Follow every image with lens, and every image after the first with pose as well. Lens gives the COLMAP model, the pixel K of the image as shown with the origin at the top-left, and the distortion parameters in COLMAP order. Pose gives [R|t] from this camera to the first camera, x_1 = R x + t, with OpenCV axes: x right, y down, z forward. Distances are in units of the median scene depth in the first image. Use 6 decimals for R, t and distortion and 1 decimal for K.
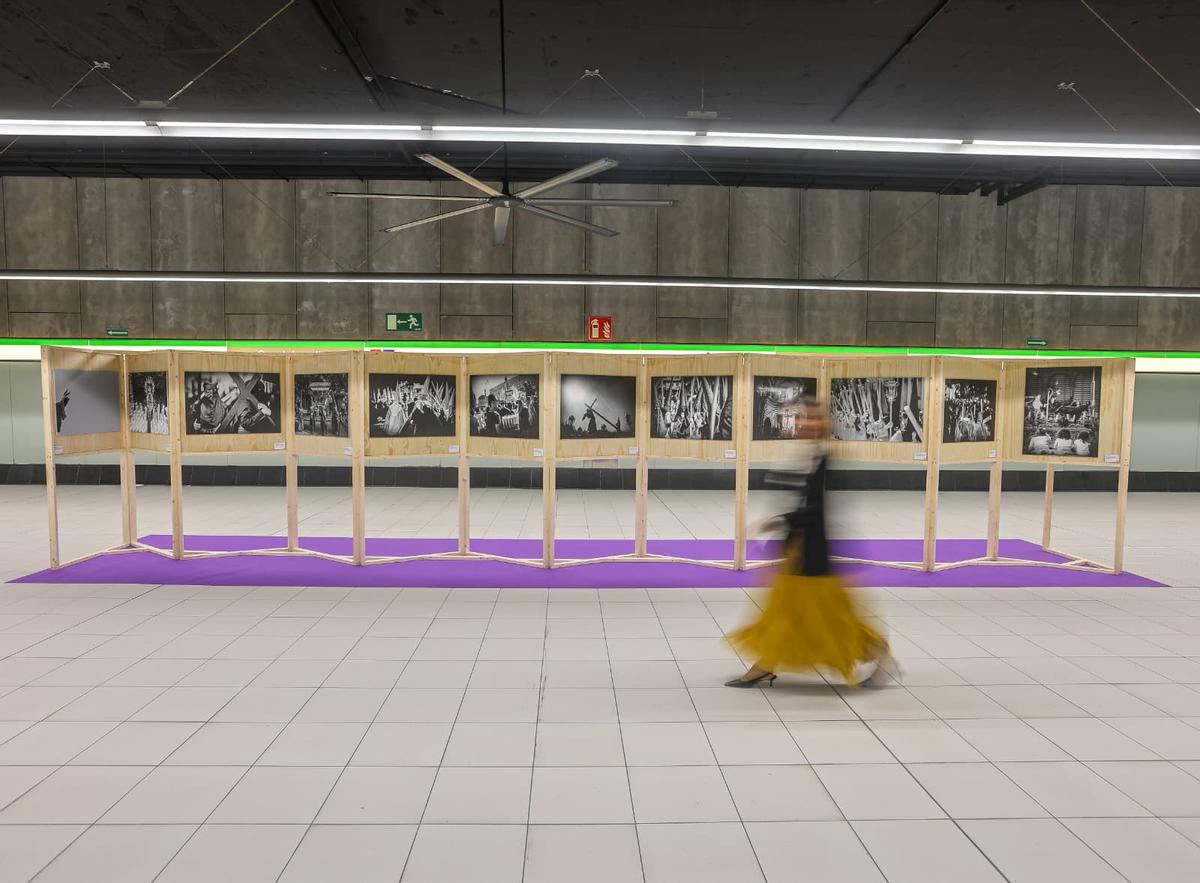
lens RADIAL K [[687.8, 0, 585.1], [0, 687.8, 440.7], [0, 0, 1]] dist [-0.047323, 0.013812]
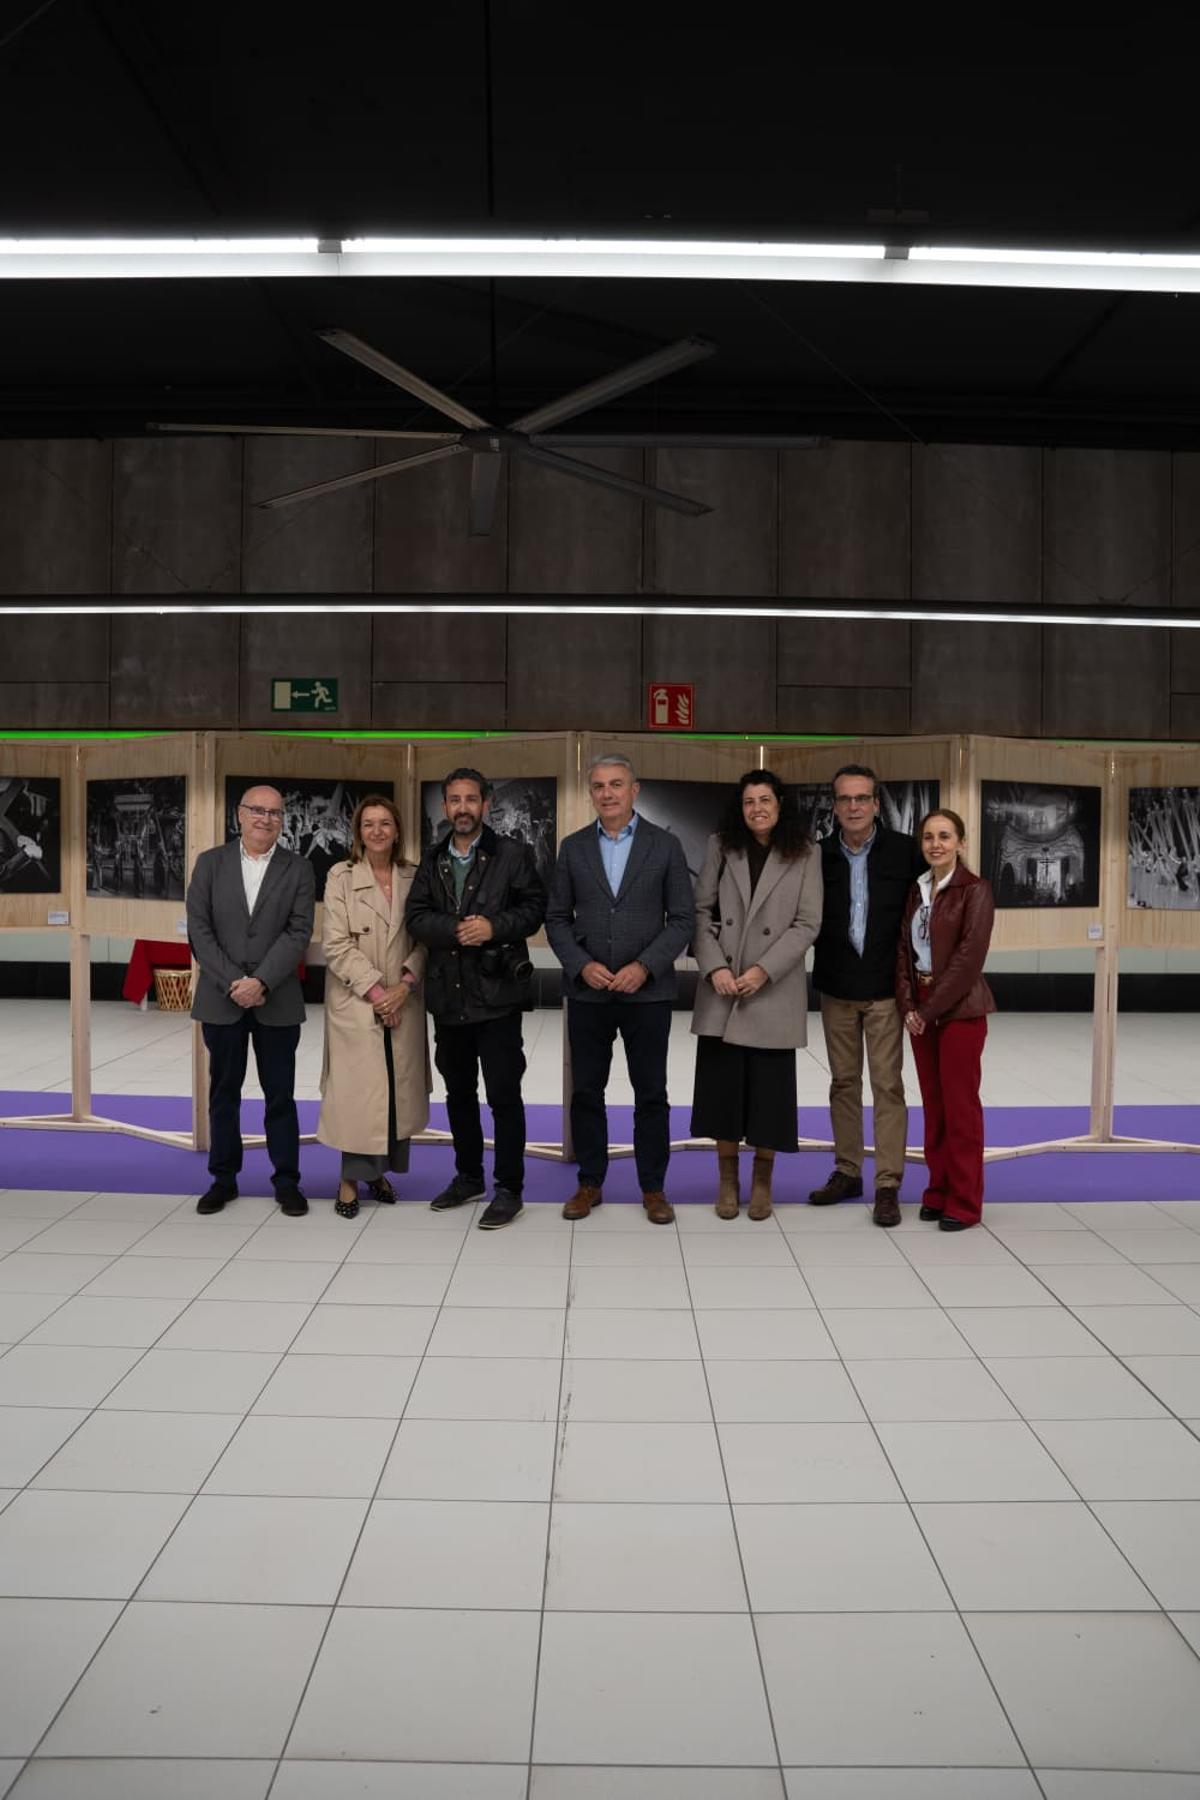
lens RADIAL K [[1240.6, 0, 601.9], [0, 1240.6, 885.0], [0, 0, 1]] dist [-0.103790, 0.025691]
pose [[0.999598, 0.001882, -0.028282, -0.007089], [-0.002816, 0.999451, -0.033025, 0.012344], [0.028204, 0.033091, 0.999054, 0.087320]]
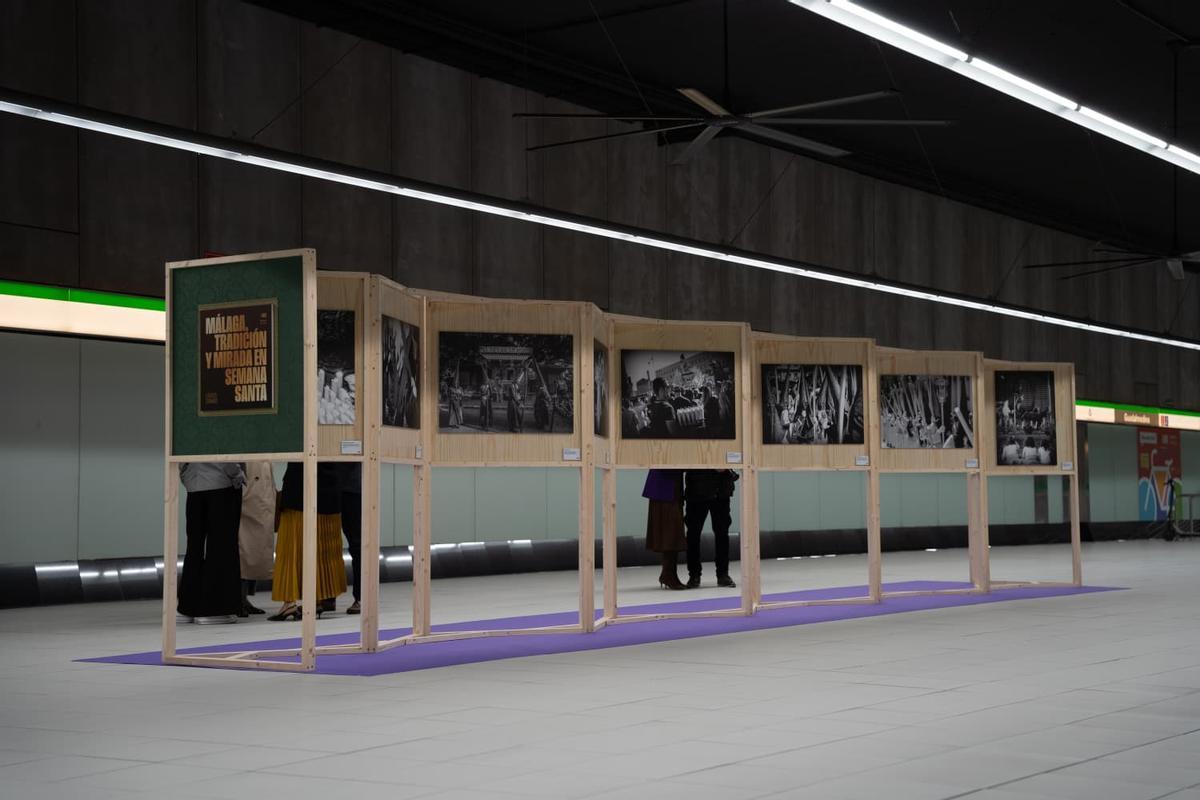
lens RADIAL K [[1816.6, 0, 616.5], [0, 1816.6, 415.1], [0, 0, 1]] dist [0.252160, 0.000000]
pose [[0.594410, 0.023289, 0.803825, -1.655331], [0.062105, 0.995266, -0.074761, 0.106325], [-0.801760, 0.094360, 0.590150, -0.054085]]
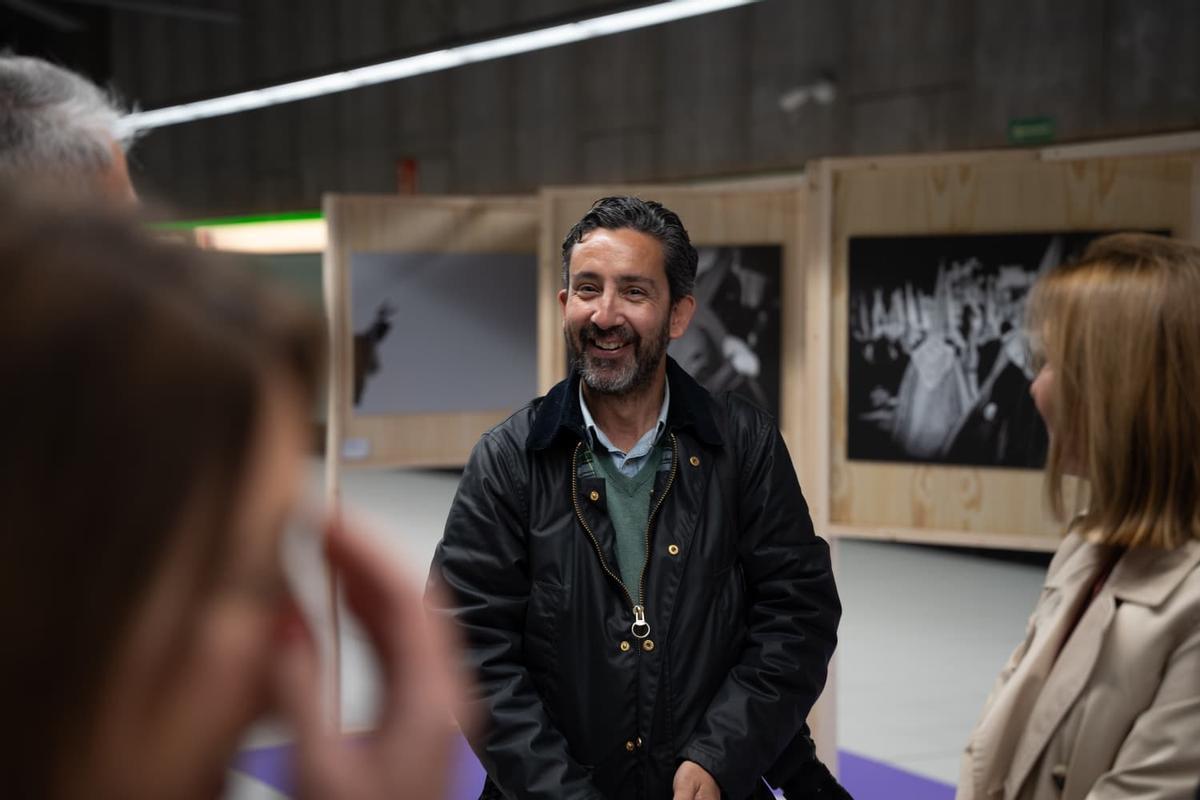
lens RADIAL K [[2195.8, 0, 599.1], [0, 2195.8, 401.3], [0, 0, 1]] dist [0.455518, 0.000000]
pose [[0.474742, 0.030143, -0.879609, 0.436428], [-0.049494, 0.998746, 0.007512, -0.030228], [0.878732, 0.039969, 0.475639, 0.449483]]
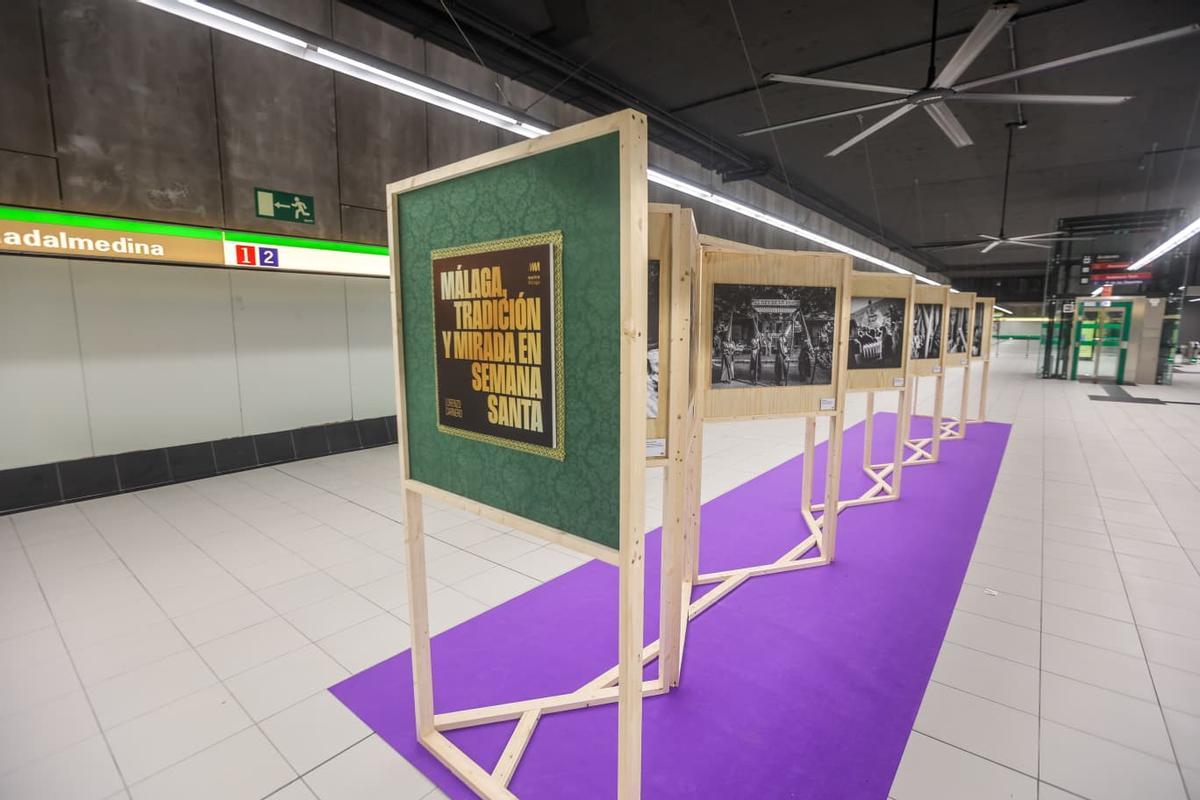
lens RADIAL K [[552.8, 0, 606.5], [0, 552.8, 402.4], [0, 0, 1]] dist [-0.045192, 0.013987]
pose [[0.646127, -0.115626, 0.754421, -0.868211], [0.051116, 0.992794, 0.108381, -0.054814], [-0.761516, -0.031465, 0.647381, 0.790581]]
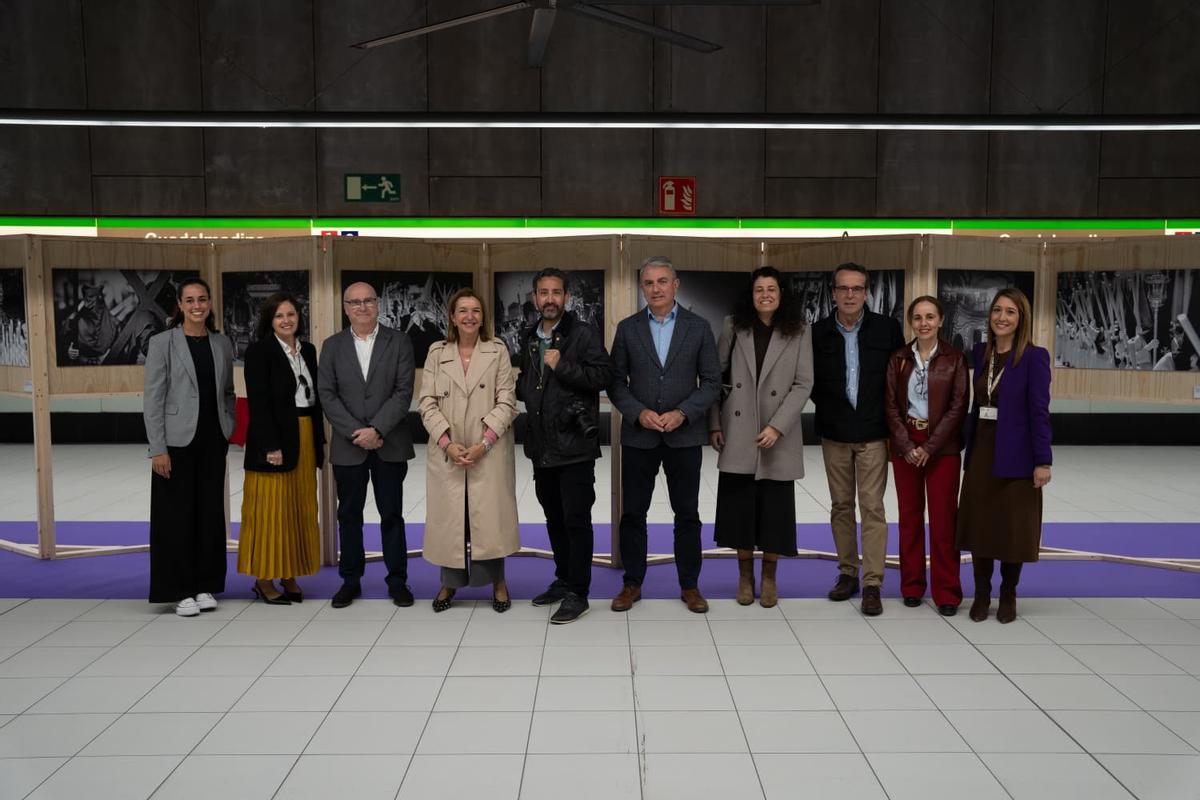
lens RADIAL K [[1064.3, 0, 610.6], [0, 1064.3, 402.7], [0, 0, 1]] dist [-0.012491, 0.054458]
pose [[0.999788, -0.005811, -0.019771, -0.039659], [0.006454, 0.999447, 0.032621, -0.004209], [0.019571, -0.032742, 0.999272, -0.005635]]
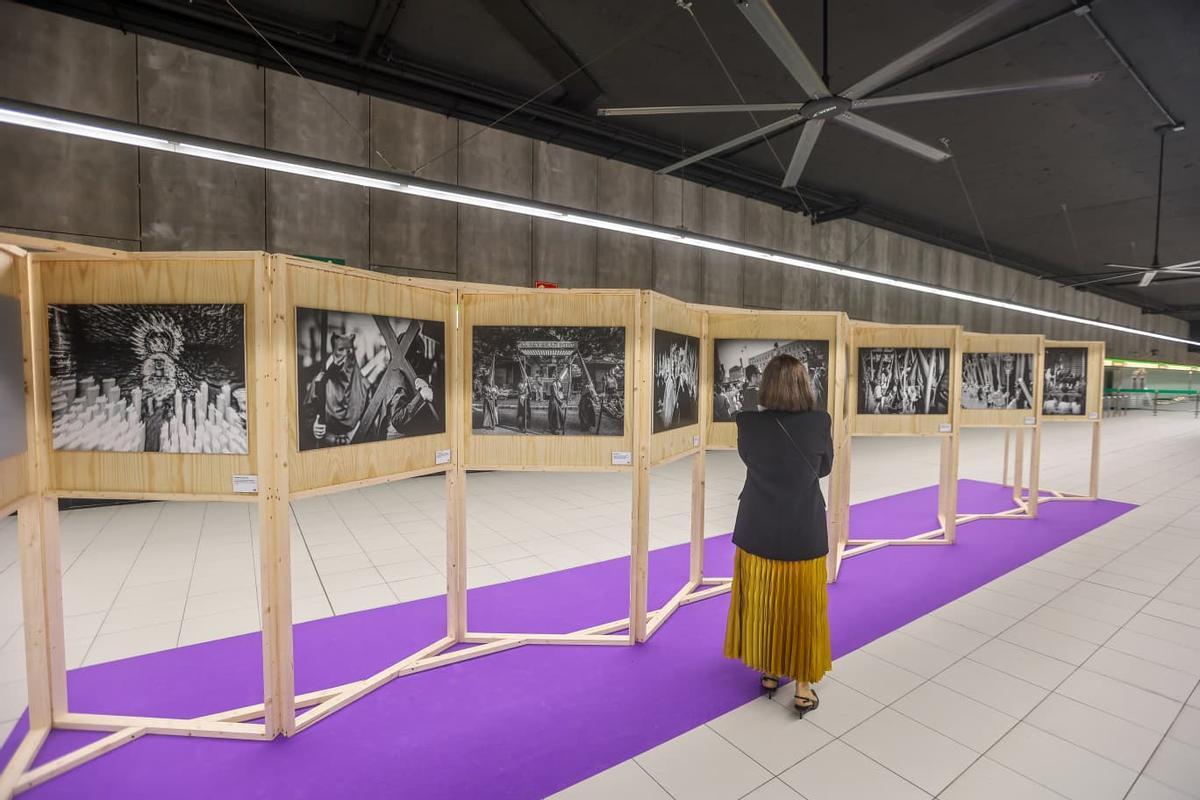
lens RADIAL K [[552.8, 0, 606.6], [0, 552.8, 400.1], [0, 0, 1]] dist [-0.045192, 0.013987]
pose [[0.841993, -0.027298, 0.538797, -0.595242], [0.030145, 0.999539, 0.003533, -0.036432], [-0.538645, 0.013267, 0.842428, 0.582679]]
